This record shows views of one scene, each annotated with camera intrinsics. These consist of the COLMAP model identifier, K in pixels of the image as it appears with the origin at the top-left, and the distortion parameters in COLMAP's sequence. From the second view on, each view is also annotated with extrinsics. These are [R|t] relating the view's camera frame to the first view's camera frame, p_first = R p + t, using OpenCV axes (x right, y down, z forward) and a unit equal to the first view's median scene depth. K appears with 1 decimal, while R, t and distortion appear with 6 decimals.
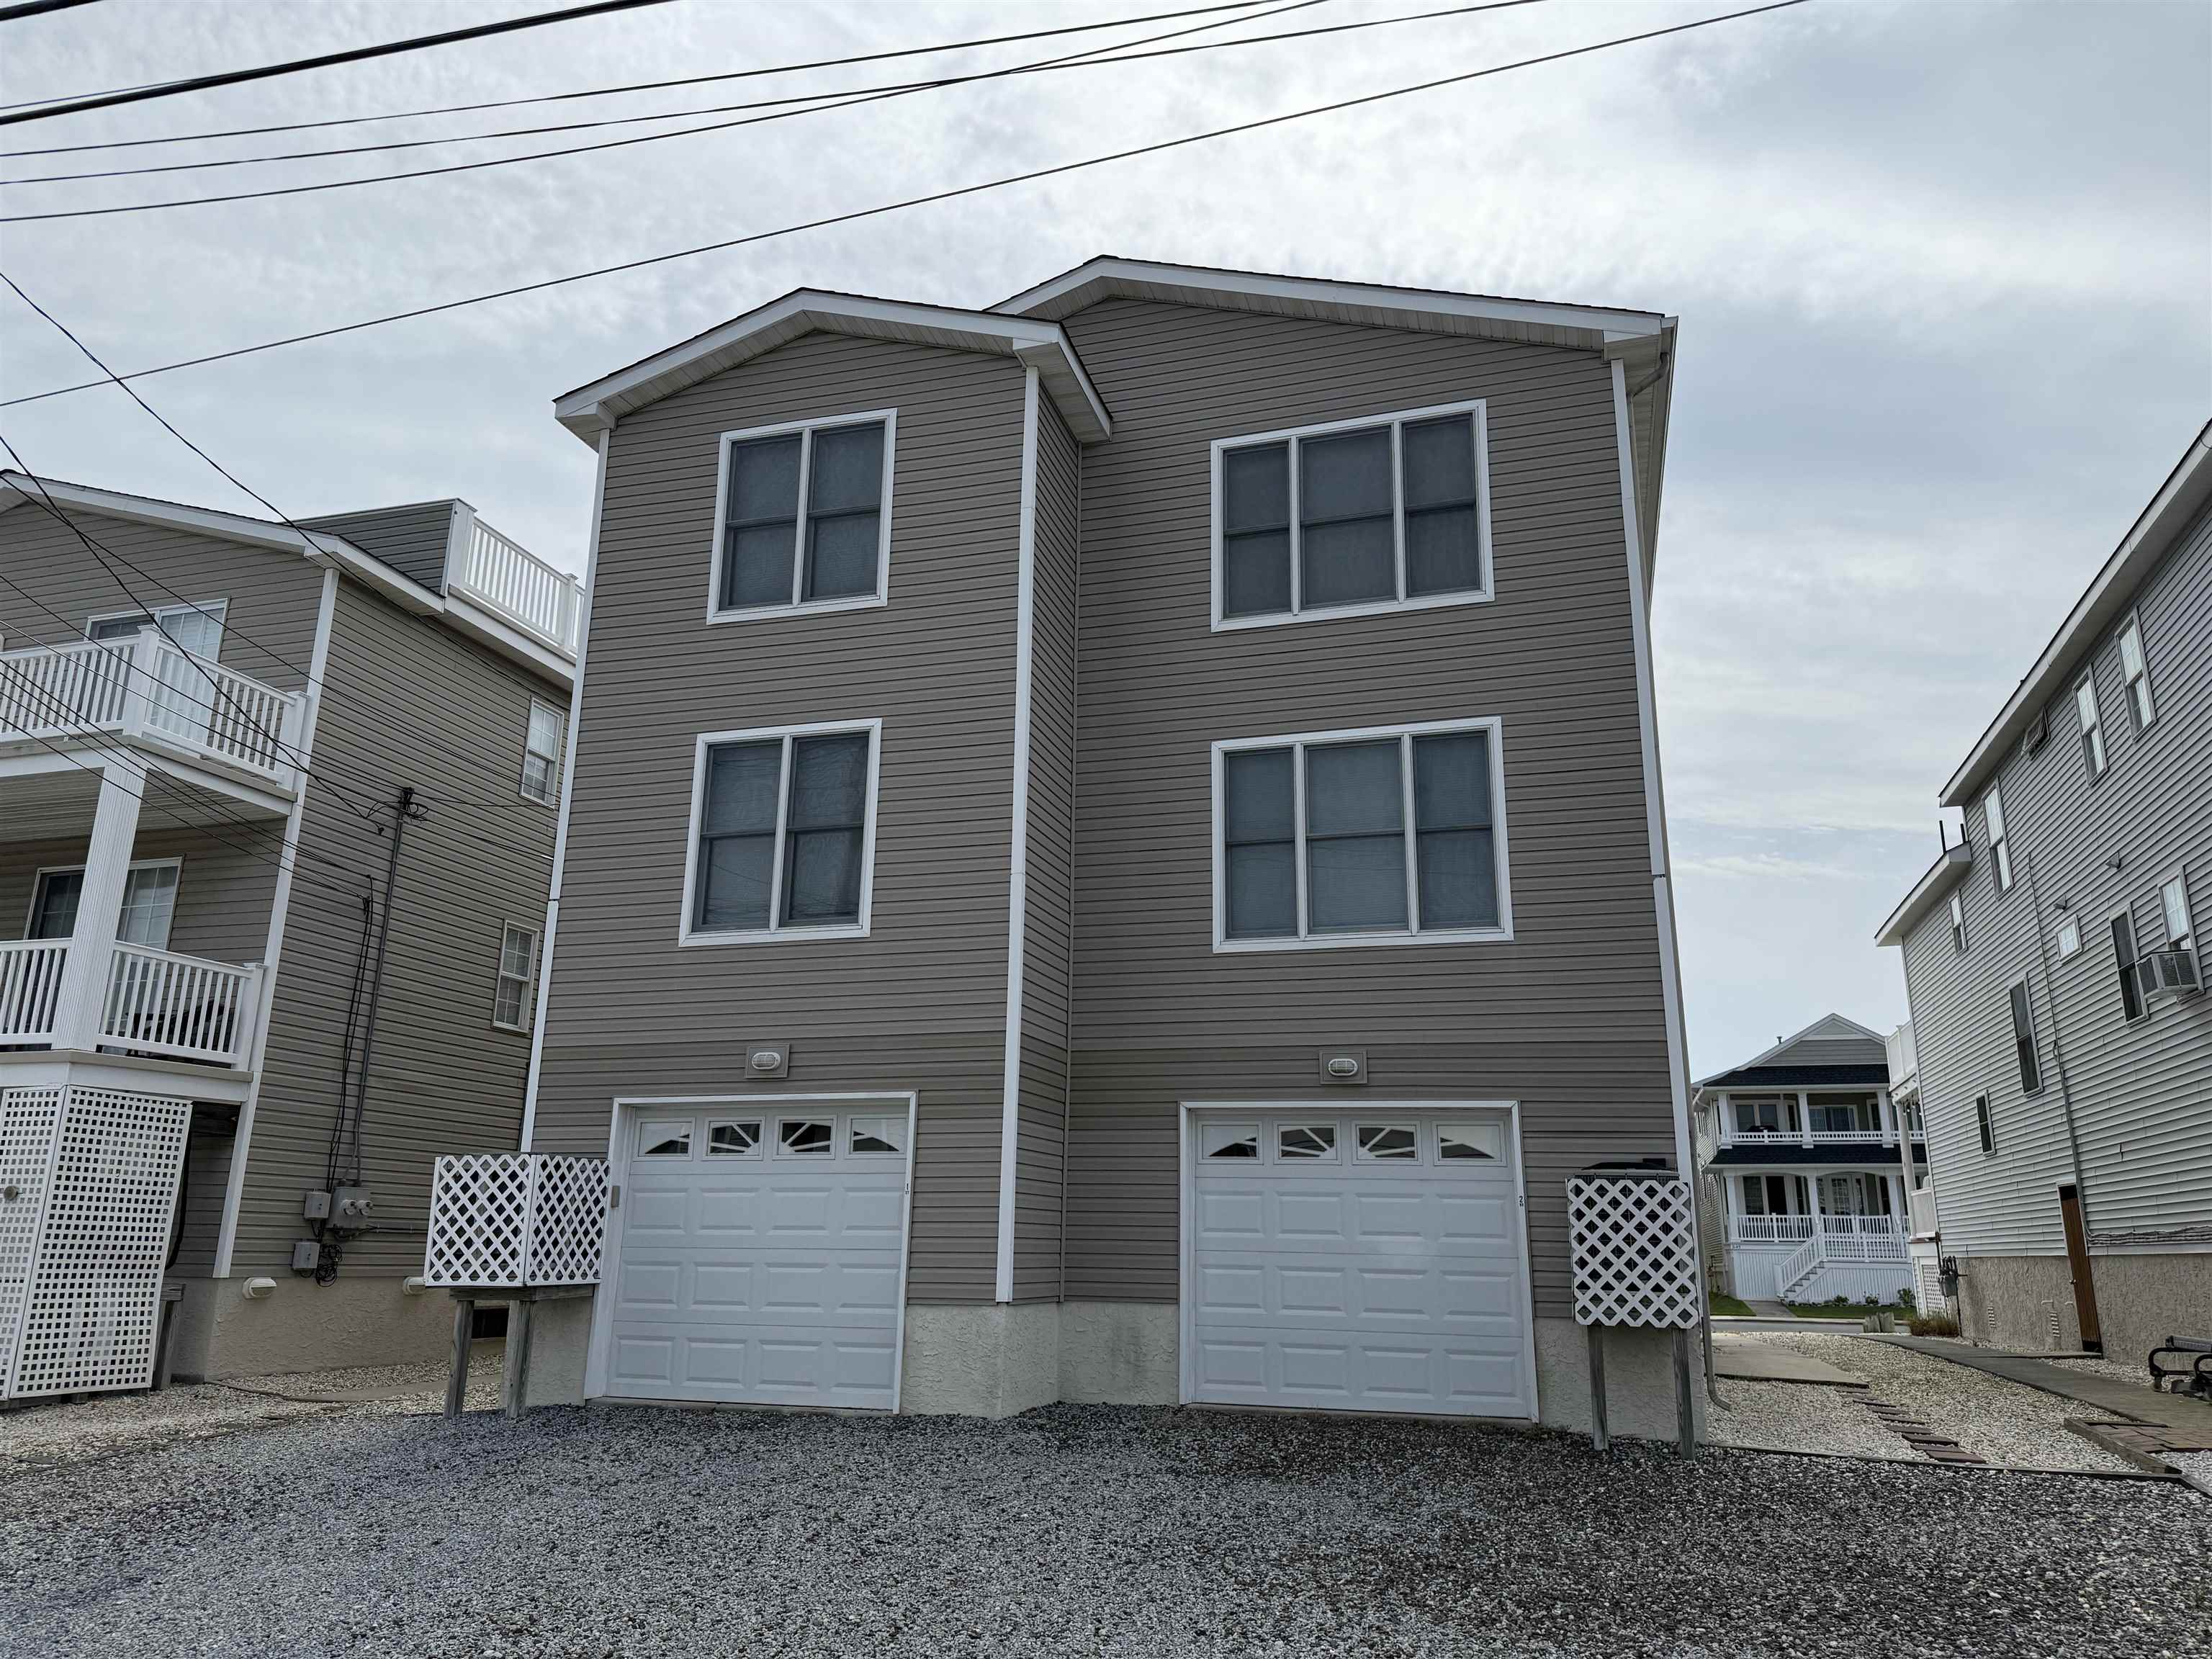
lens RADIAL K [[1535.9, 0, 1113.9], [0, 1535.9, 838.3], [0, 0, 1]] dist [0.113001, -0.145351]
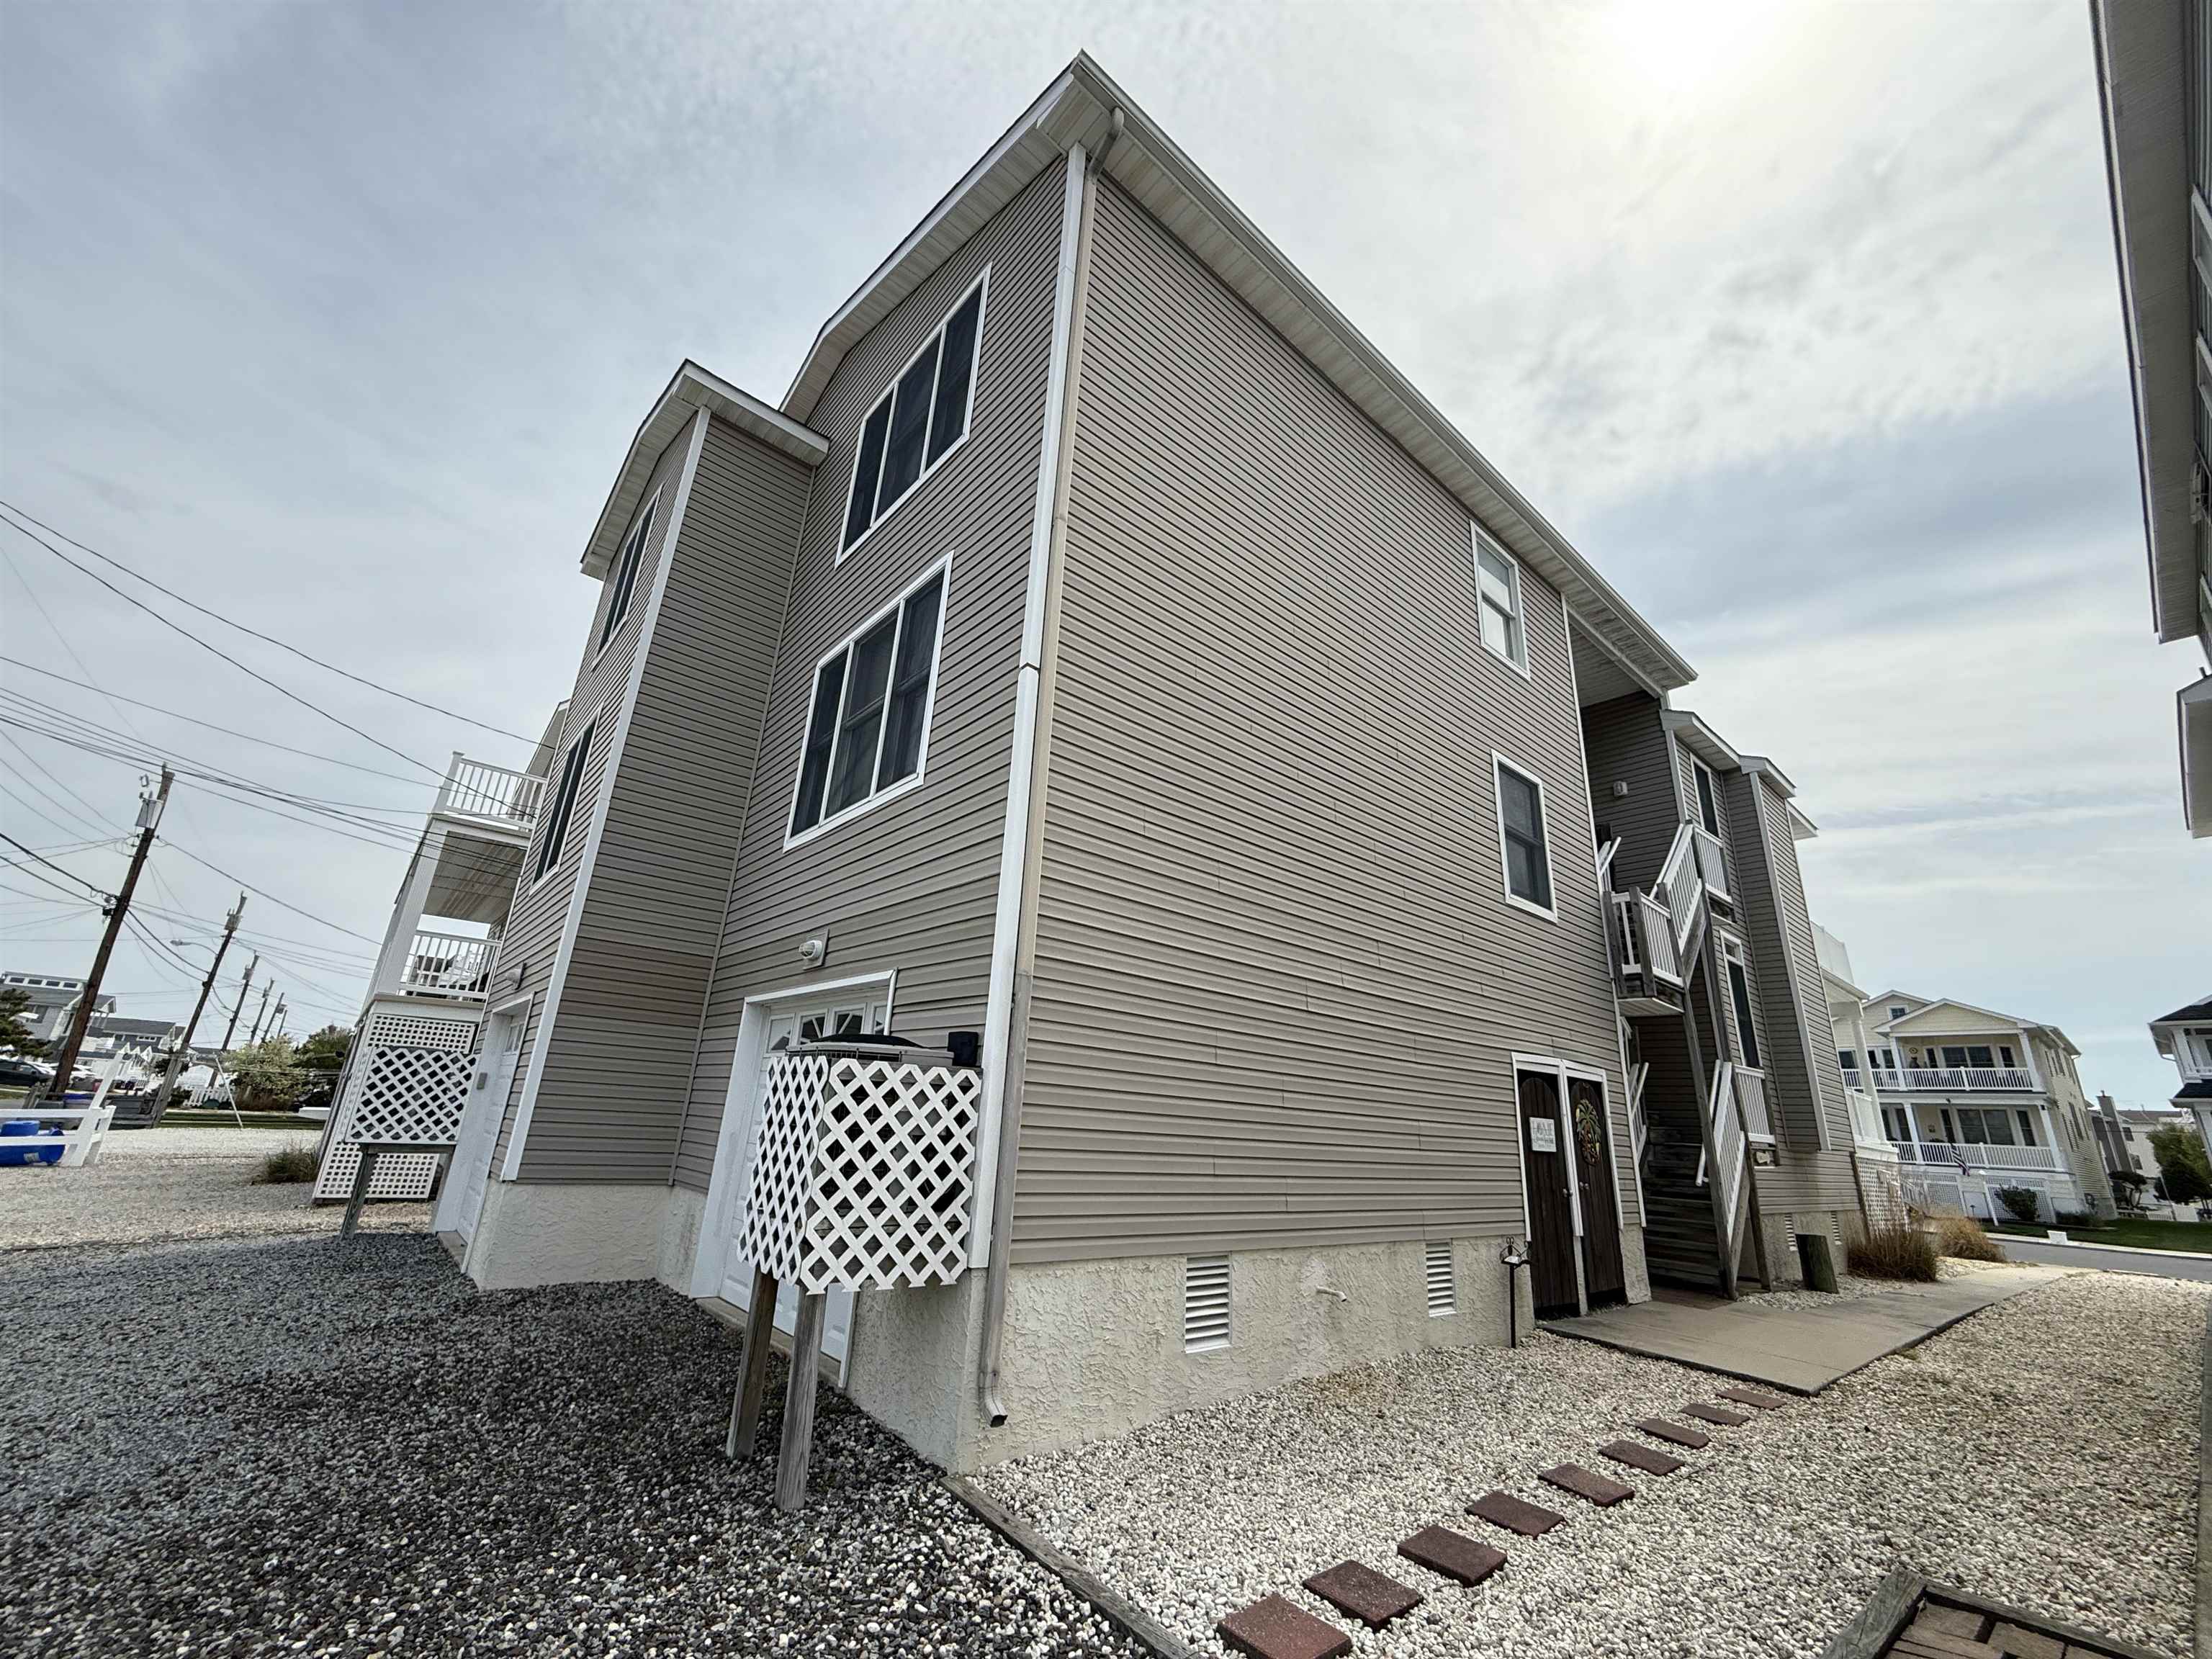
lens RADIAL K [[876.0, 0, 1099.8], [0, 876.0, 827.4], [0, 0, 1]] dist [-0.002200, -0.000239]
pose [[0.842042, -0.142170, -0.520340, 0.544880], [0.095922, 0.988733, -0.114921, 0.144445], [0.530815, 0.046856, 0.846191, 0.605308]]
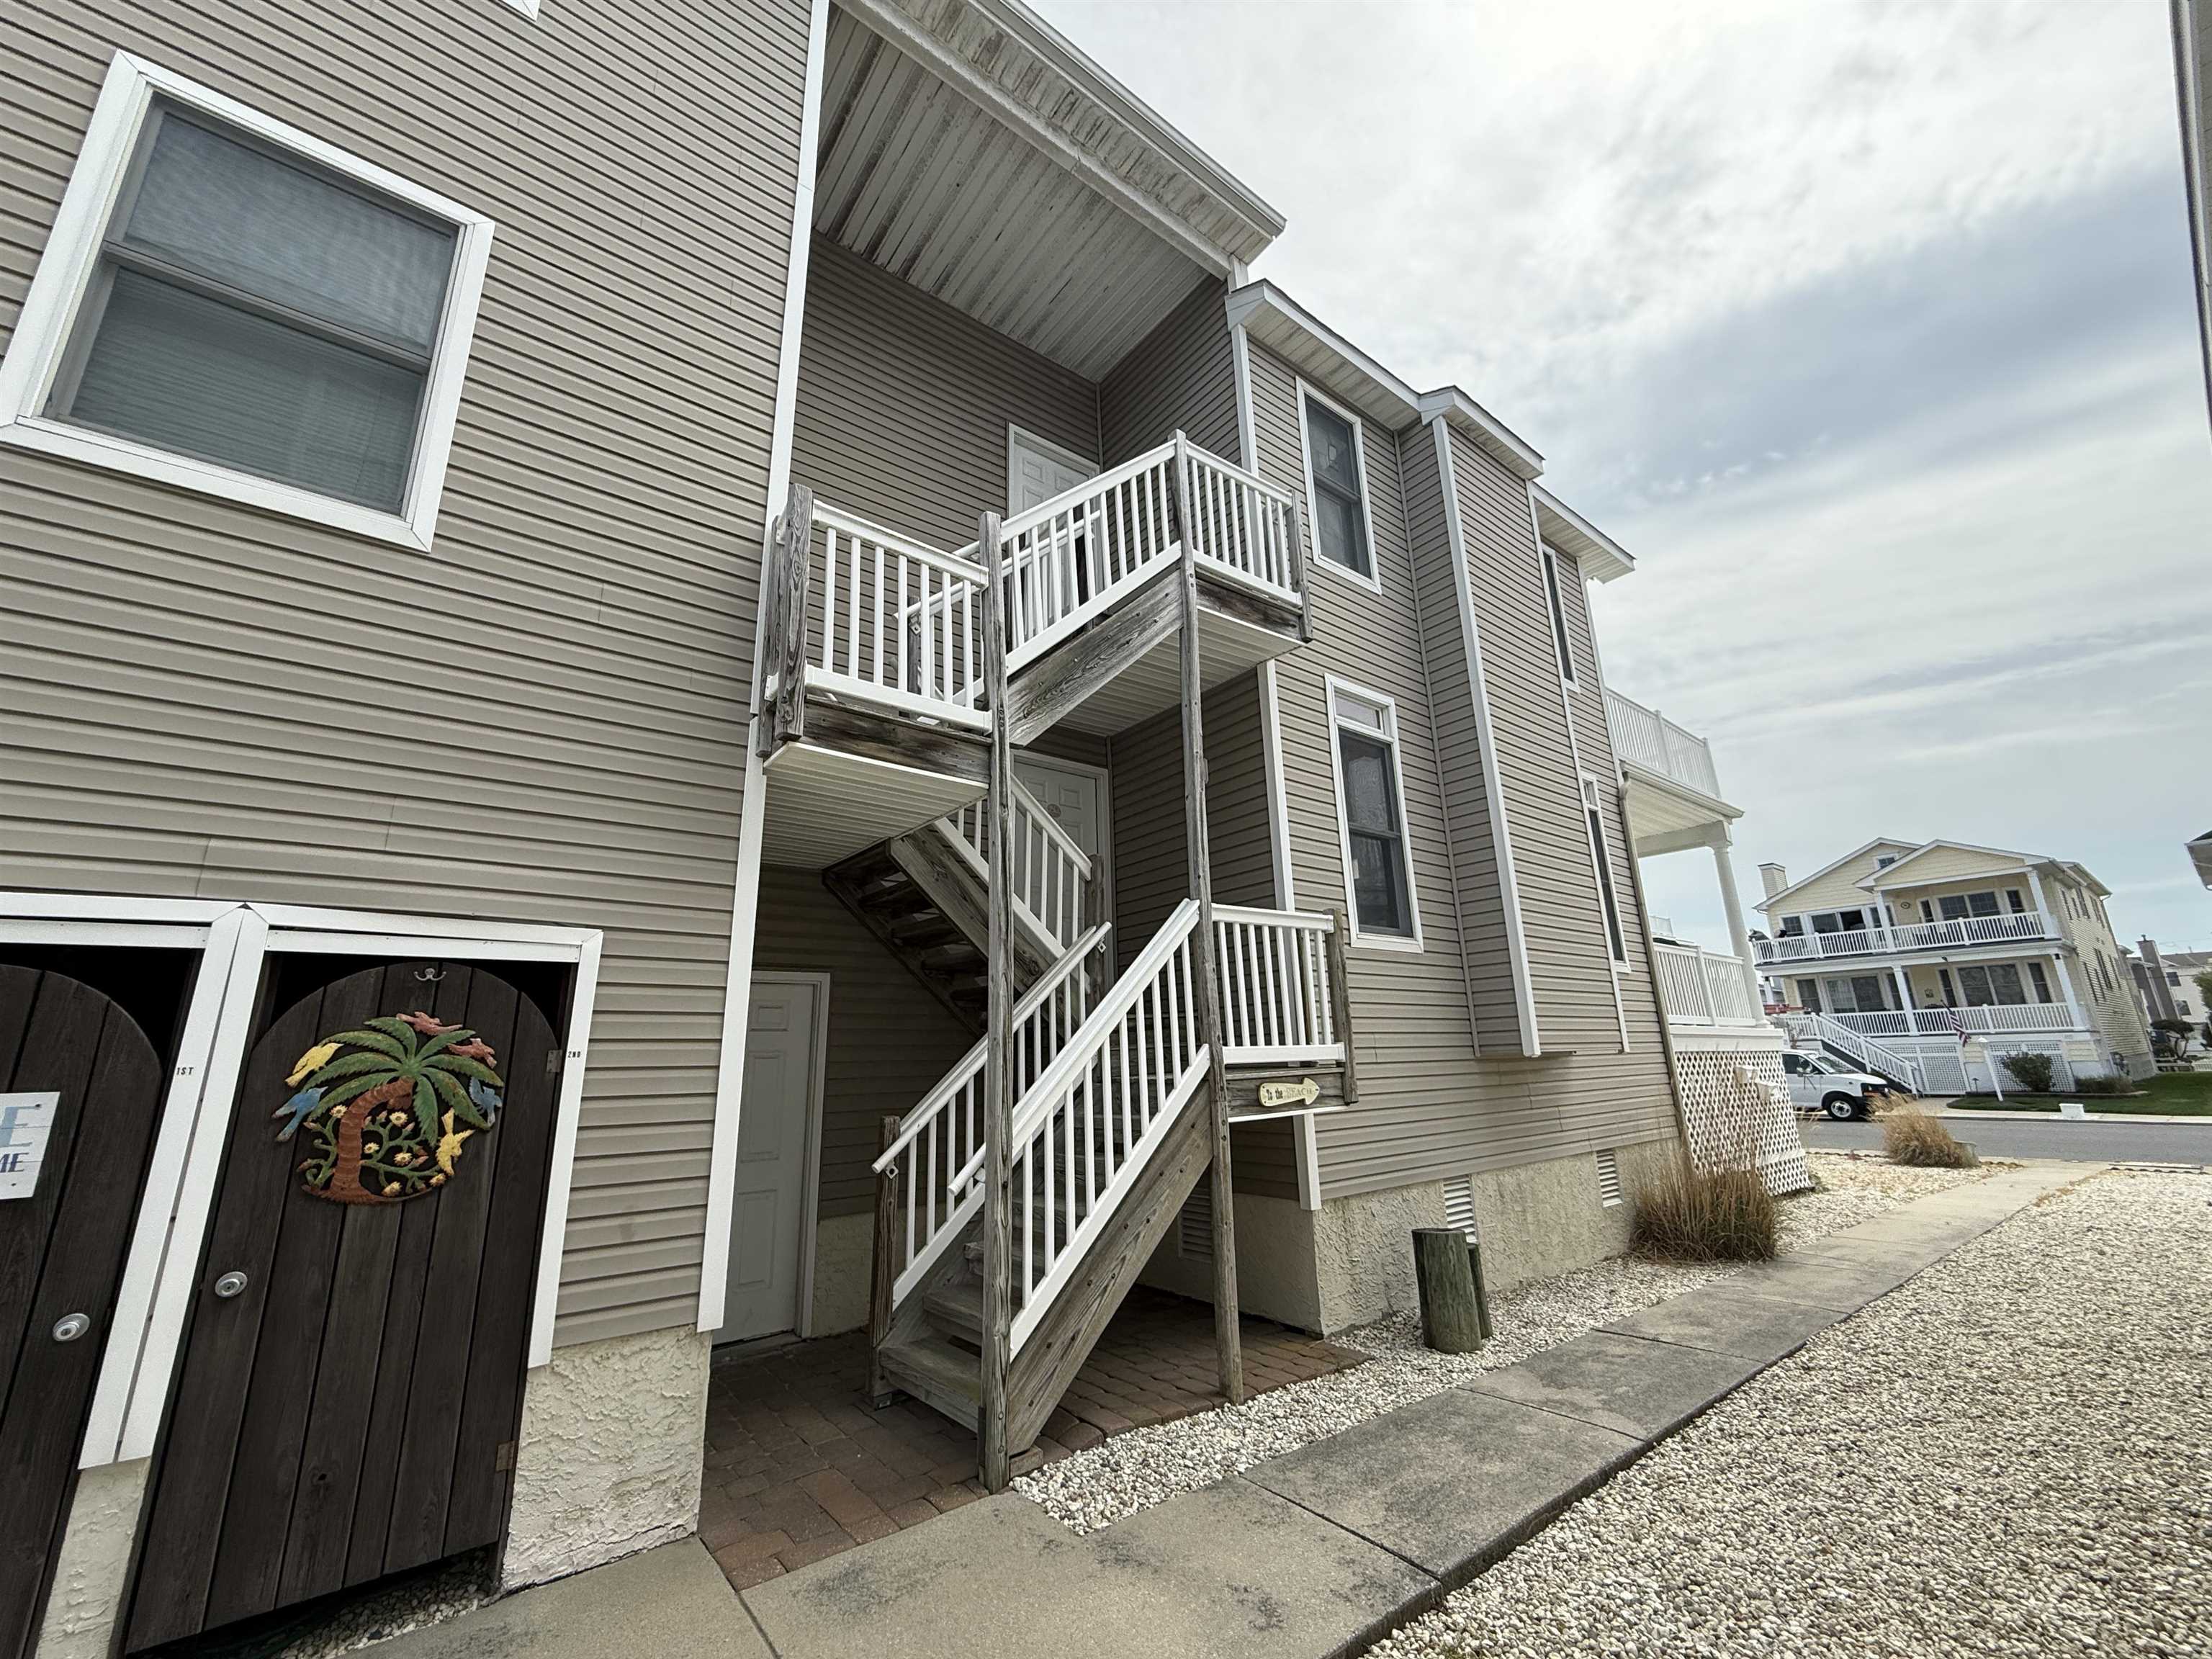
lens RADIAL K [[876.0, 0, 1099.8], [0, 876.0, 827.4], [0, 0, 1]] dist [-0.002200, -0.000239]
pose [[0.814427, -0.184829, -0.550042, 0.789218], [0.186808, 0.980964, -0.053030, 0.322013], [0.549373, -0.059563, 0.833451, 1.350908]]
